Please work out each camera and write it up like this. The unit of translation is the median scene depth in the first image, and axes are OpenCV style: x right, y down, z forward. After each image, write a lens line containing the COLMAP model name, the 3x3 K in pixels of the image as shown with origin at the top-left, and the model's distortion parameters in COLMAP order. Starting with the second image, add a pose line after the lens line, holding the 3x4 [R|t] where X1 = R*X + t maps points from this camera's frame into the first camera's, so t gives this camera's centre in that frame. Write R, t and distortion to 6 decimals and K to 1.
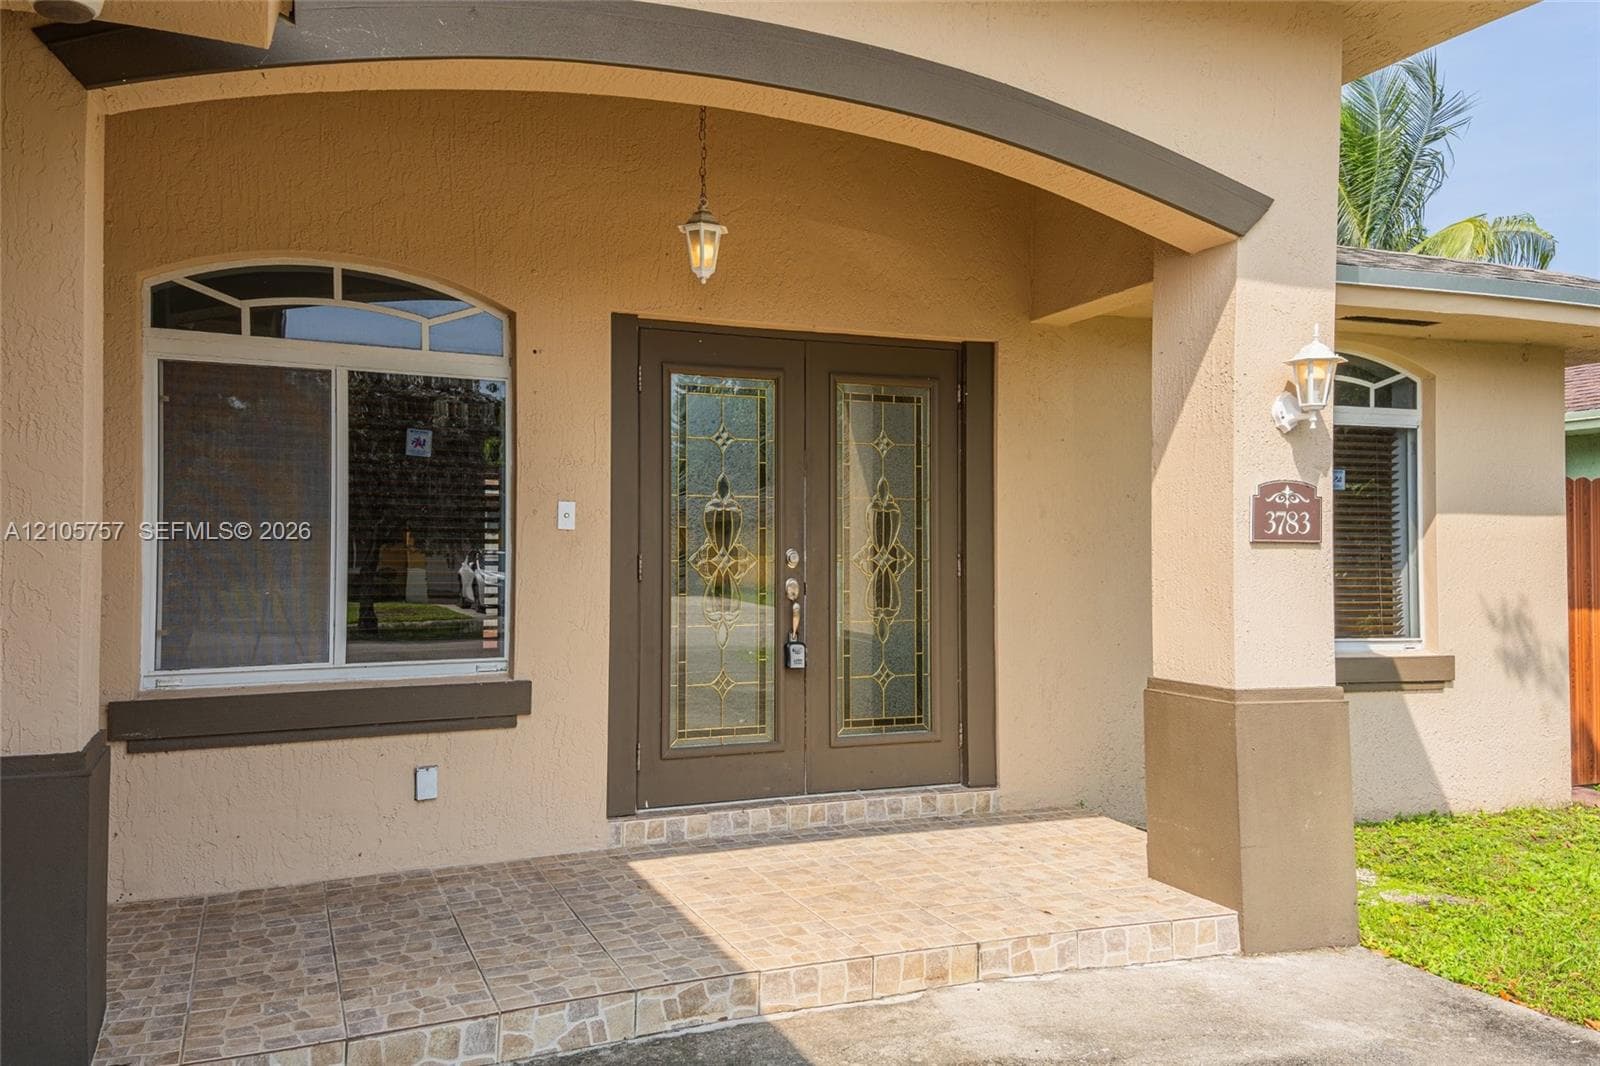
lens RADIAL K [[1111.6, 0, 777.5], [0, 1111.6, 534.9], [0, 0, 1]] dist [0.203764, -0.000346]
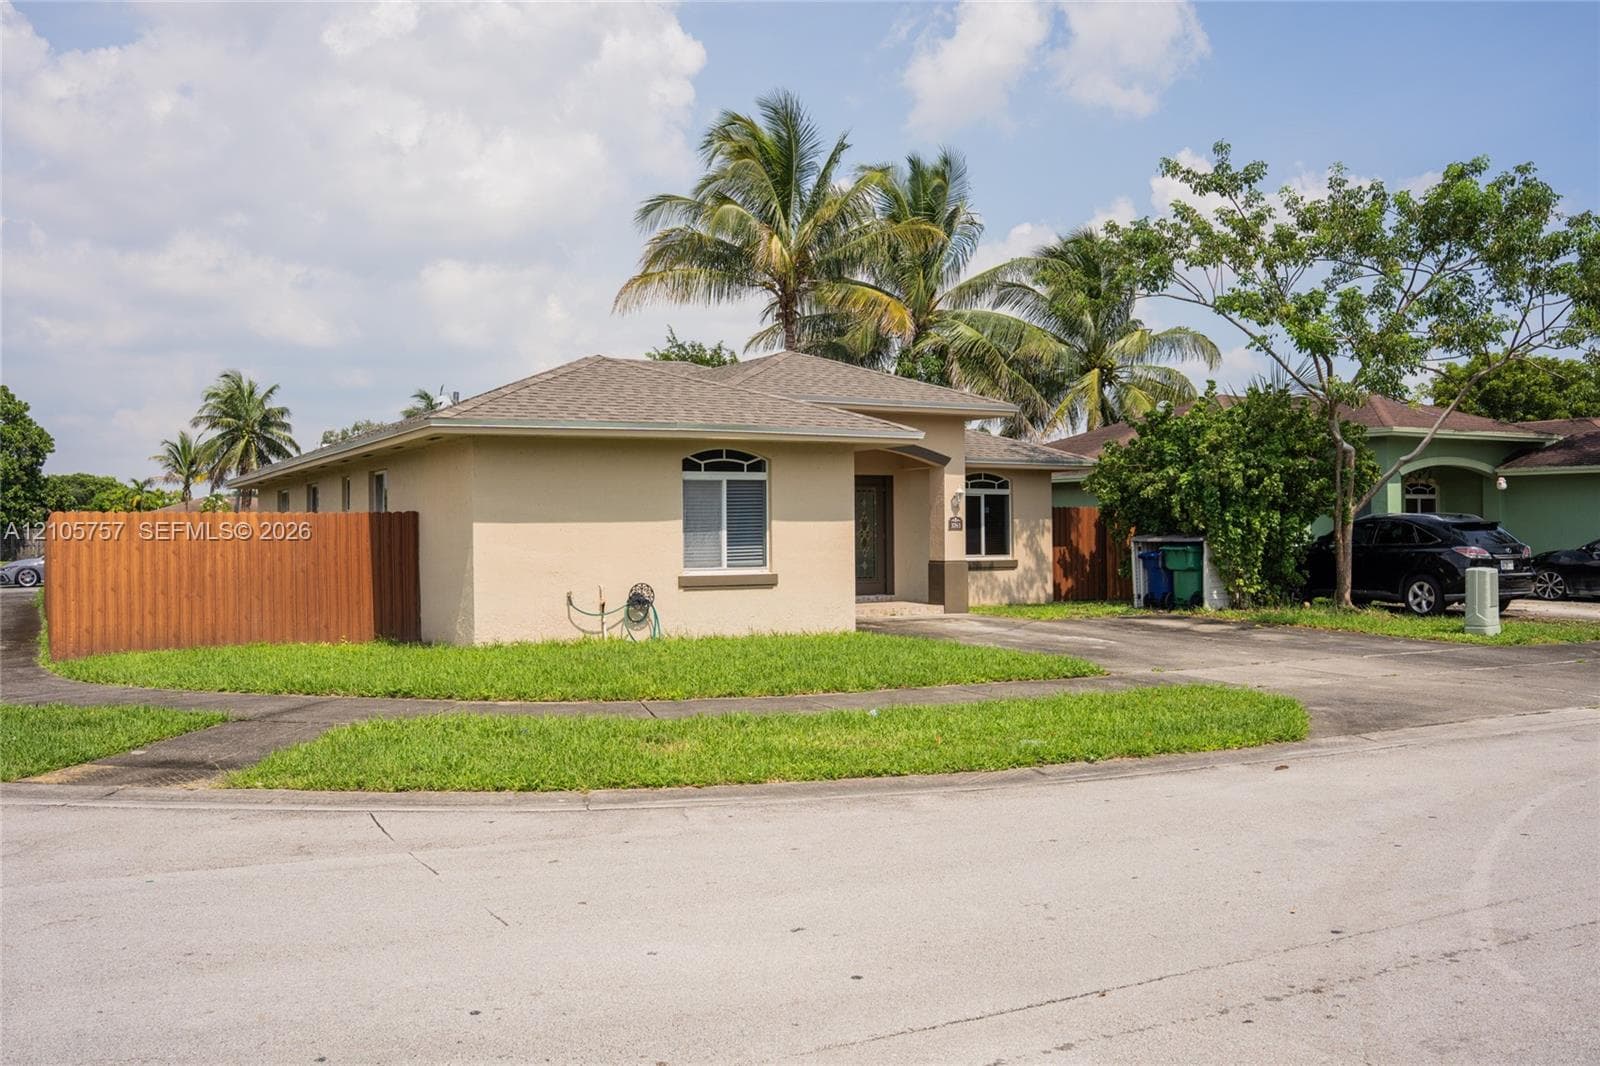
lens RADIAL K [[1240.5, 0, 797.7], [0, 1240.5, 532.8], [0, 0, 1]] dist [0.011747, -0.000424]
pose [[0.990374, -0.007676, 0.138207, -0.859846], [0.004691, 0.999749, 0.021913, -0.091510], [-0.138341, -0.021054, 0.990161, -3.765224]]
